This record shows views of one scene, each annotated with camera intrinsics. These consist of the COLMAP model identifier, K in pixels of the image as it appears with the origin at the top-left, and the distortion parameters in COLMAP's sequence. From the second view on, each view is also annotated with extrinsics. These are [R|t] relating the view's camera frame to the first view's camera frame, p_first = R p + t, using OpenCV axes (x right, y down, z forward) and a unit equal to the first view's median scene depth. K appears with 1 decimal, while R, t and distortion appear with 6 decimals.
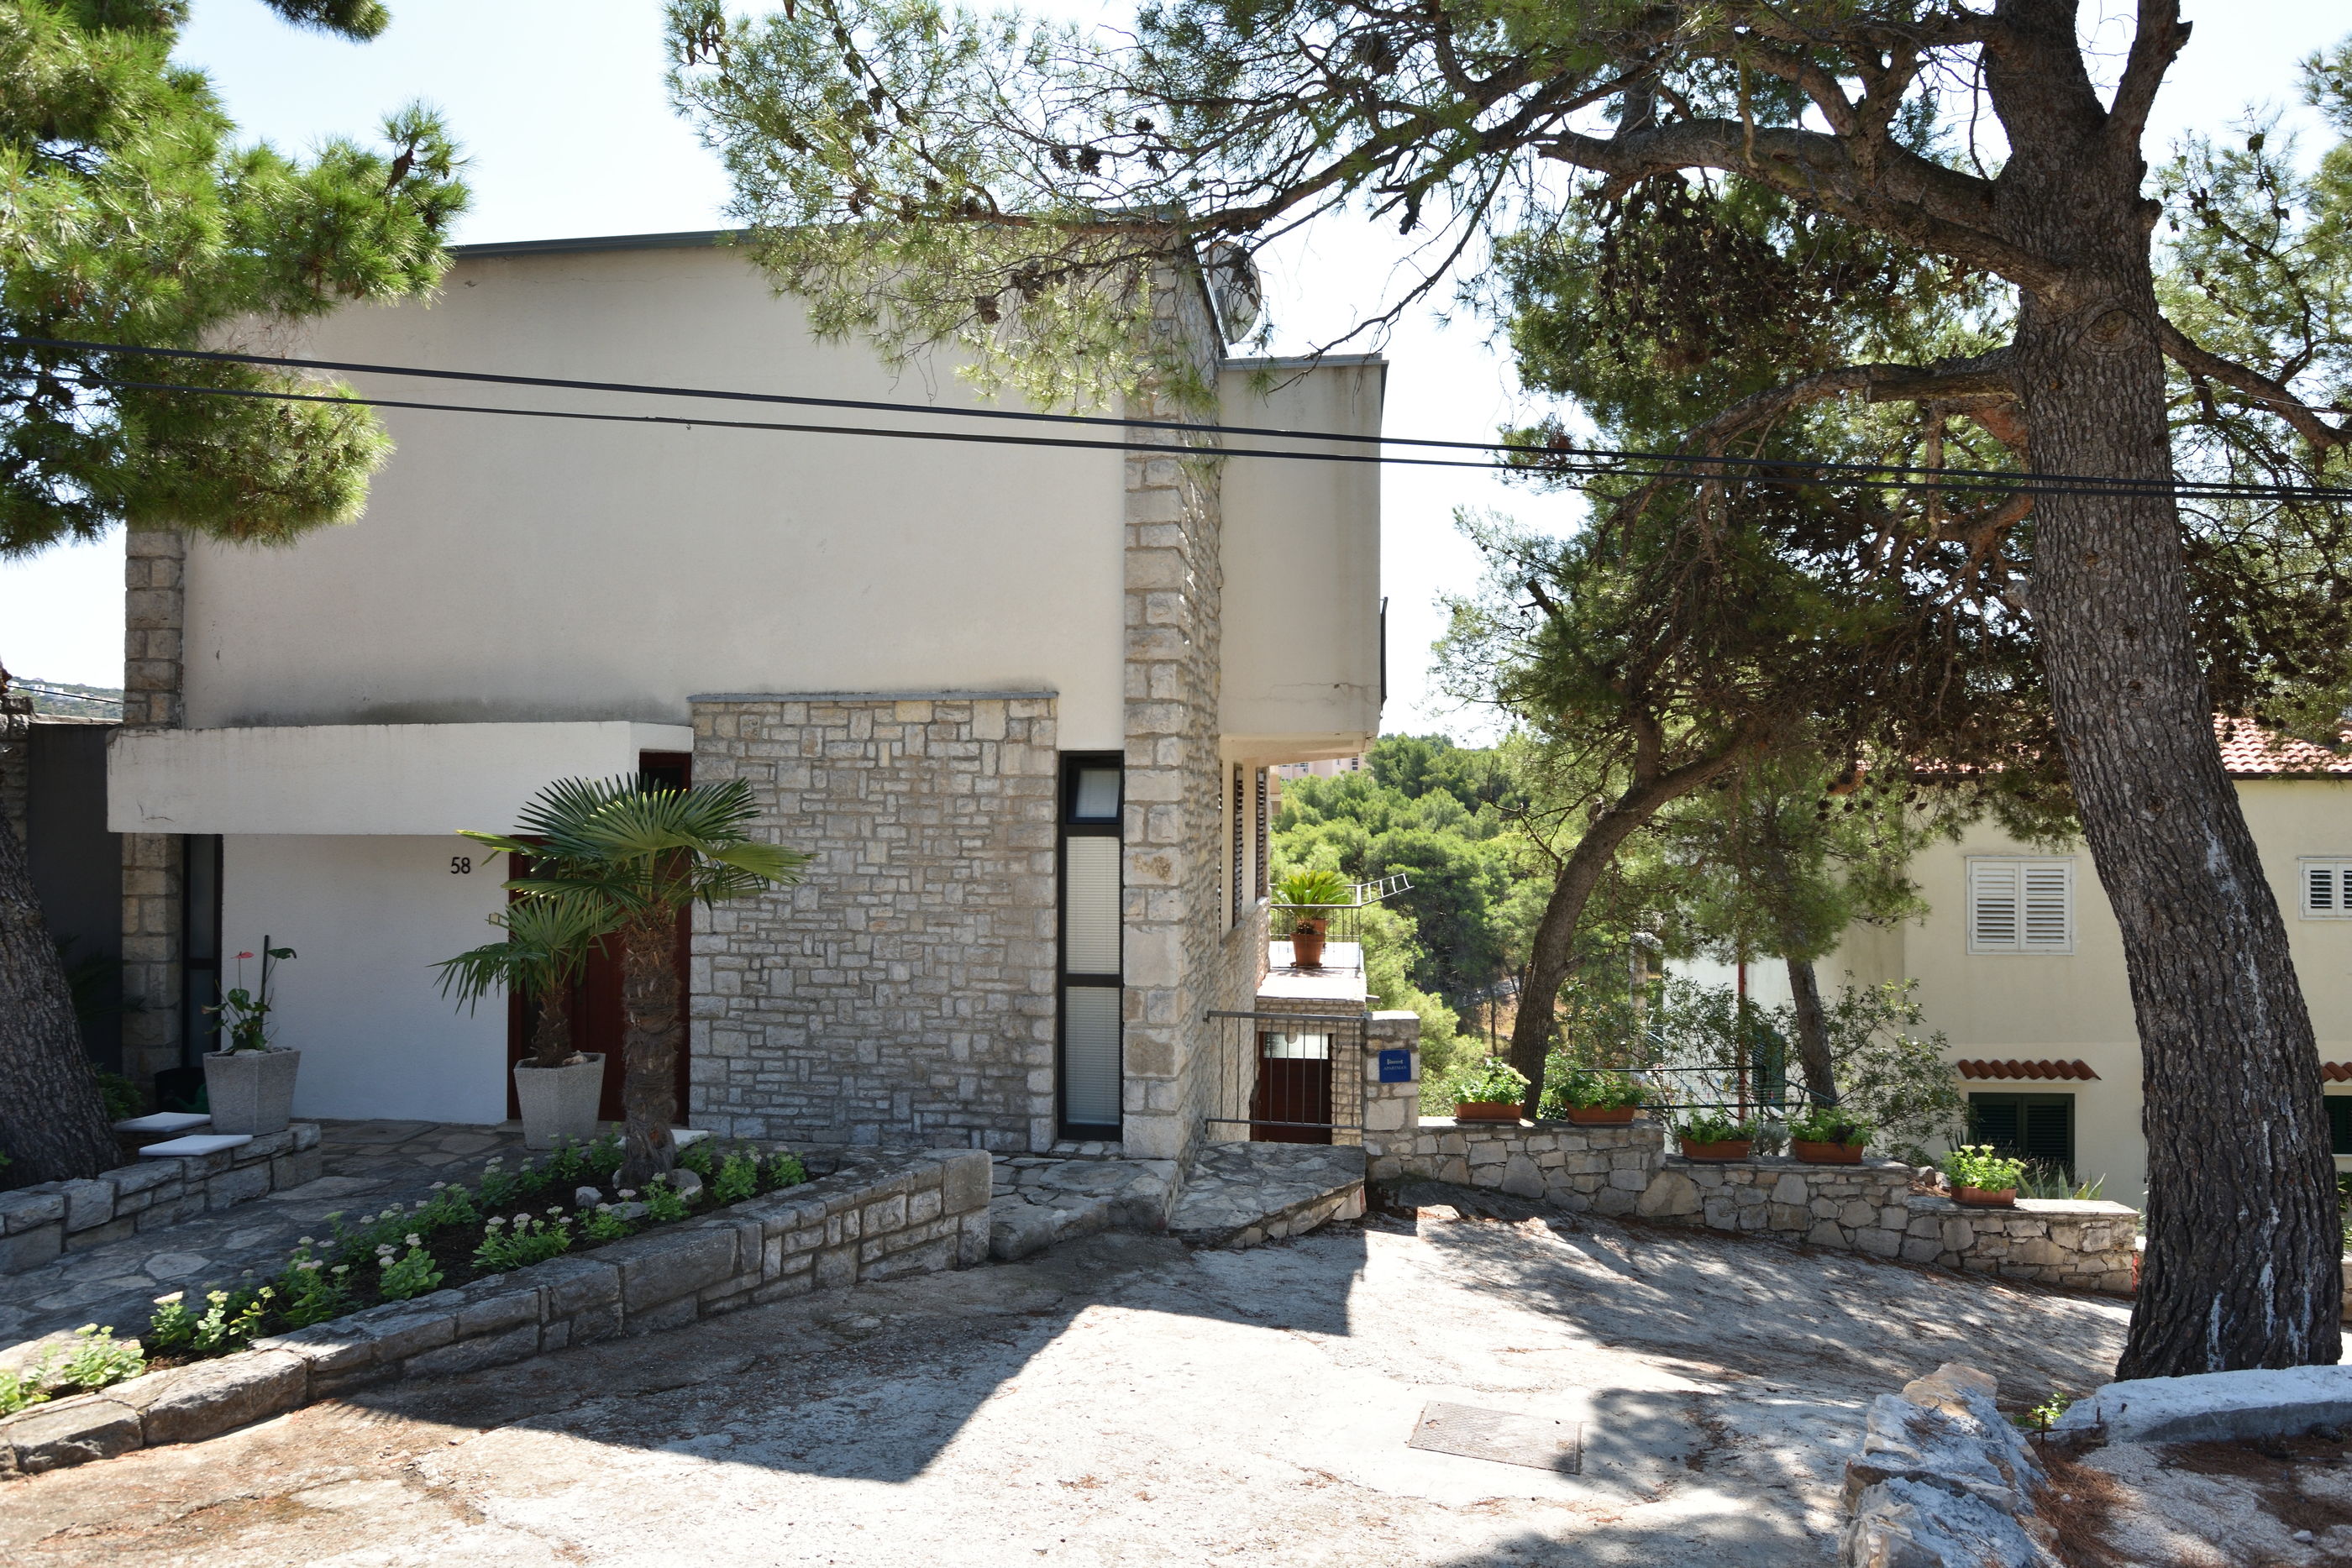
lens RADIAL K [[1322.1, 0, 1175.5], [0, 1322.1, 780.9], [0, 0, 1]] dist [-0.019783, 0.000175]
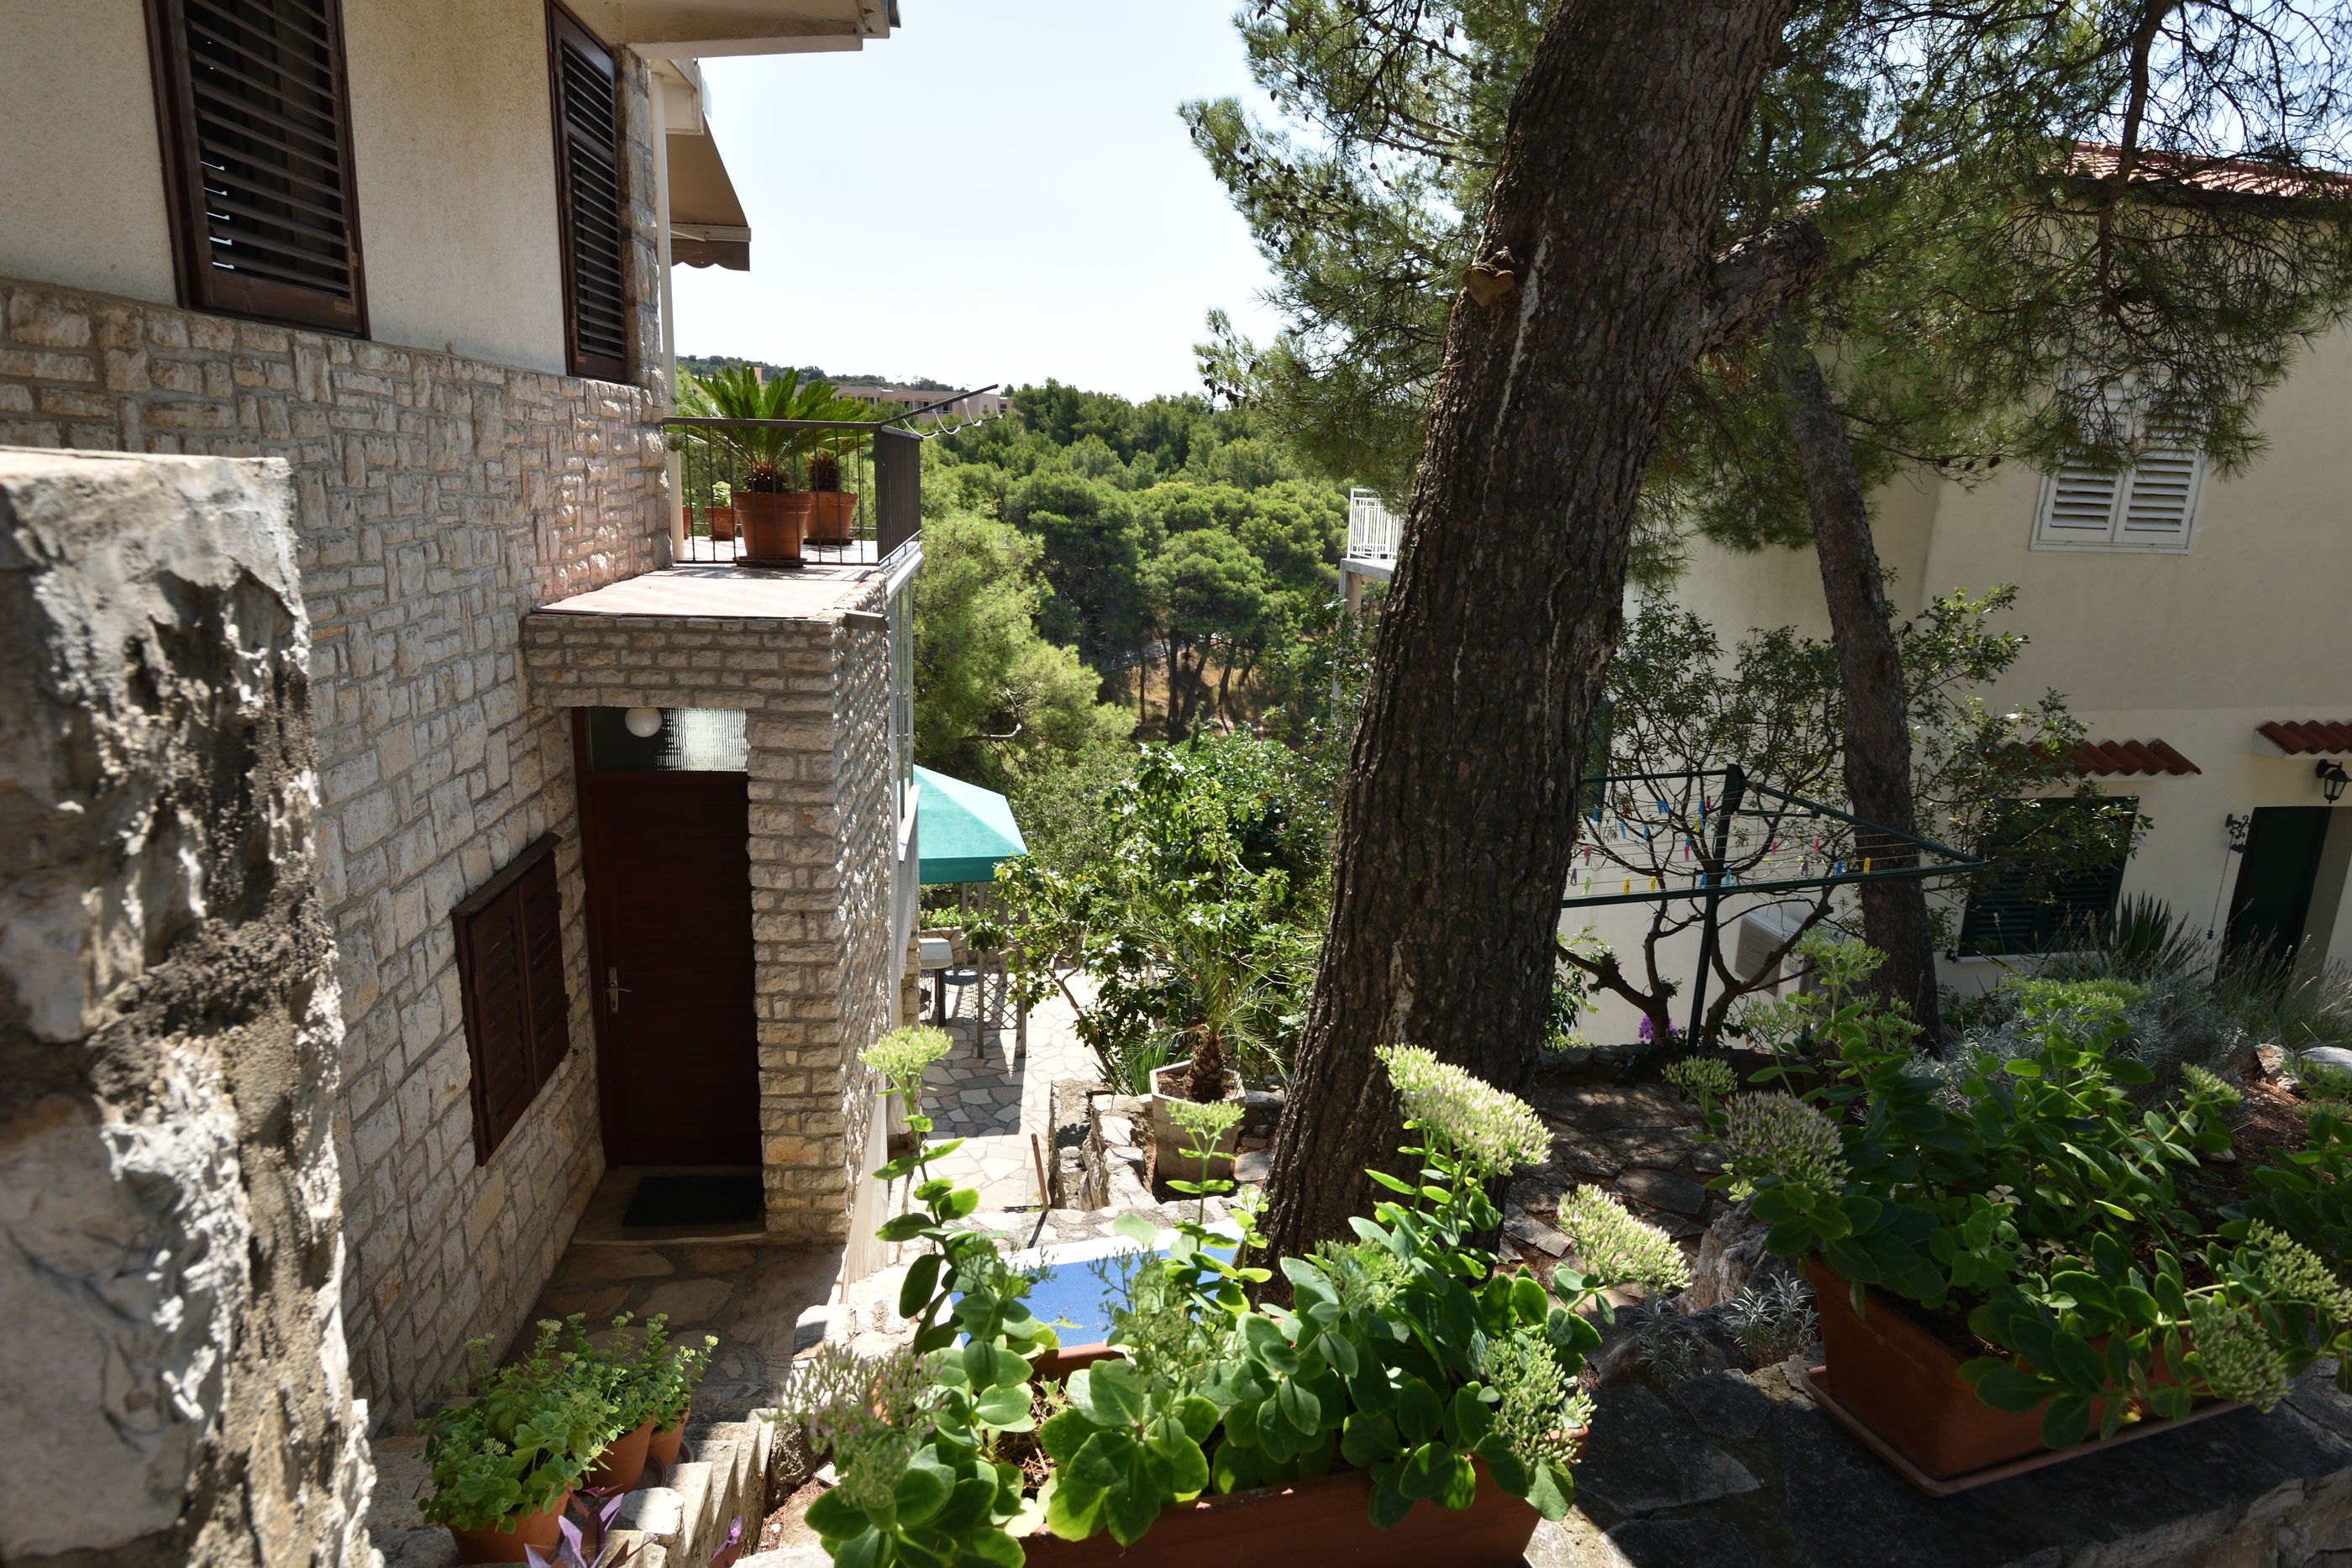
lens RADIAL K [[1322.1, 0, 1173.9], [0, 1322.1, 787.1], [0, 0, 1]] dist [-0.019783, 0.000175]
pose [[0.966924, -0.027689, 0.253555, 0.024575], [-0.037052, 0.968298, 0.247037, 0.020416], [-0.252357, -0.248260, 0.935245, 0.108031]]
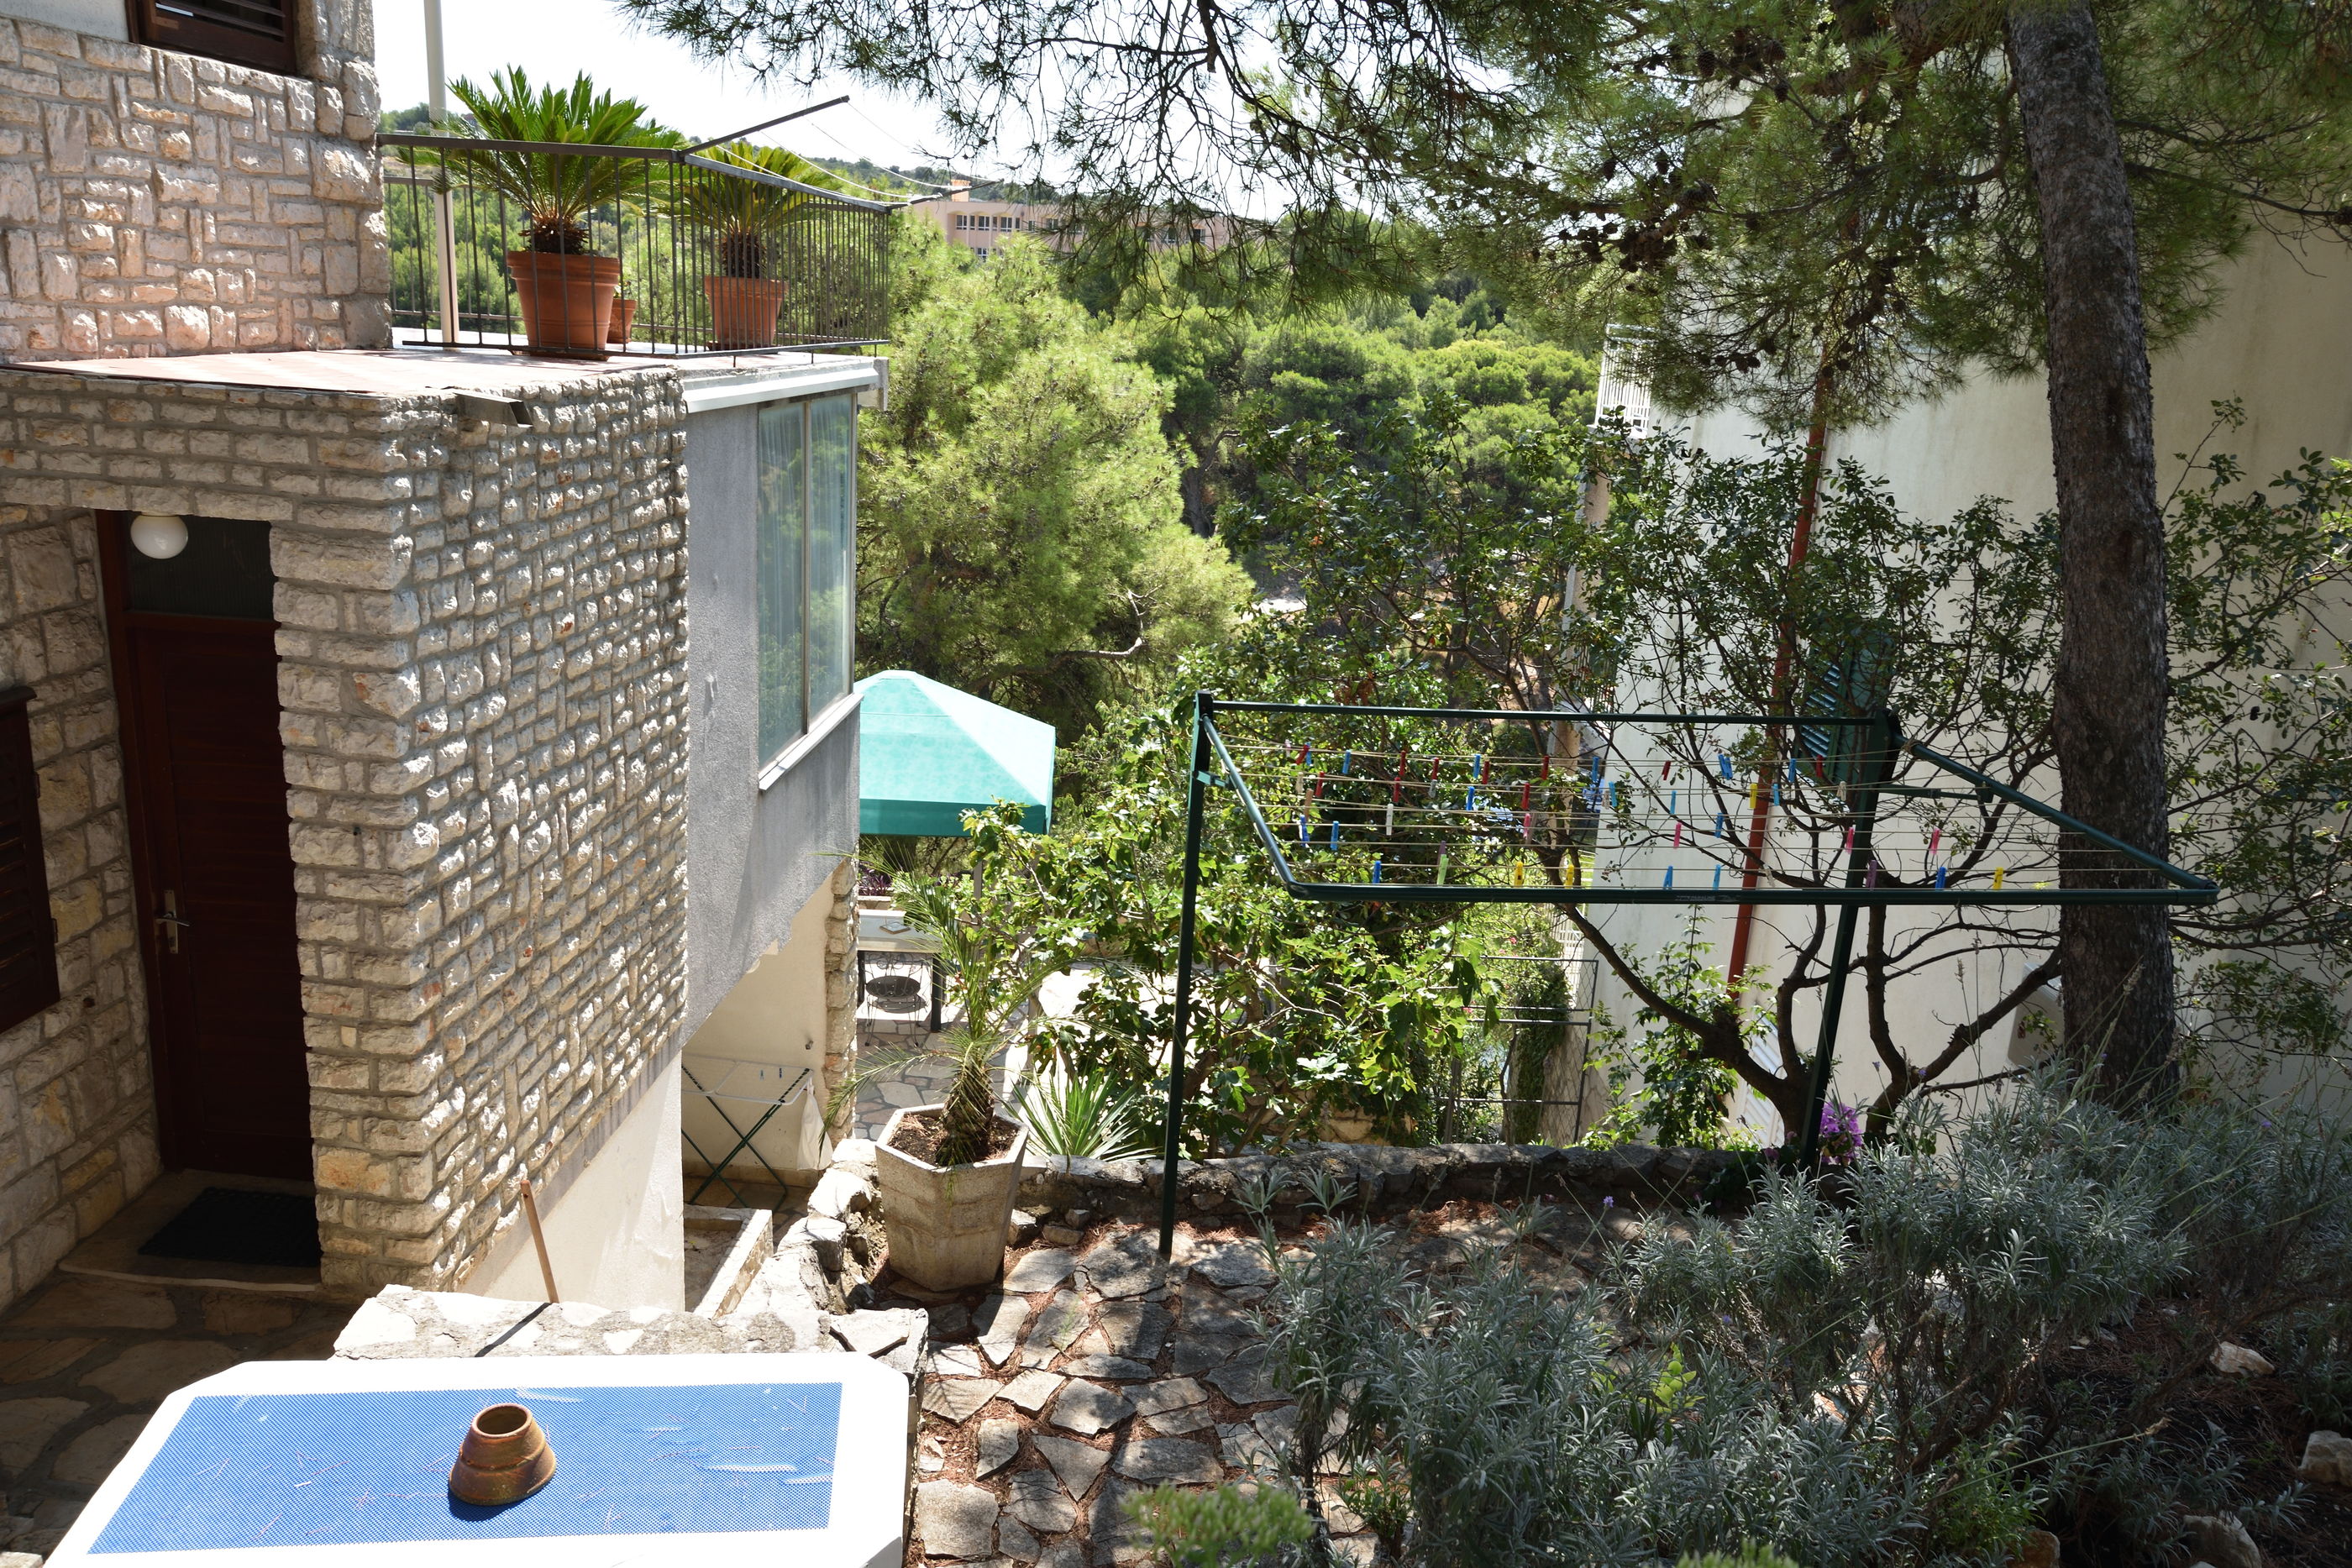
lens RADIAL K [[1733.6, 0, 1176.0], [0, 1733.6, 782.1], [0, 0, 1]] dist [0.007157, 0.004305]
pose [[0.995894, 0.036401, 0.082892, 0.046489], [-0.058012, 0.959515, 0.275619, 0.024027], [-0.069503, -0.279296, 0.957686, 0.114465]]
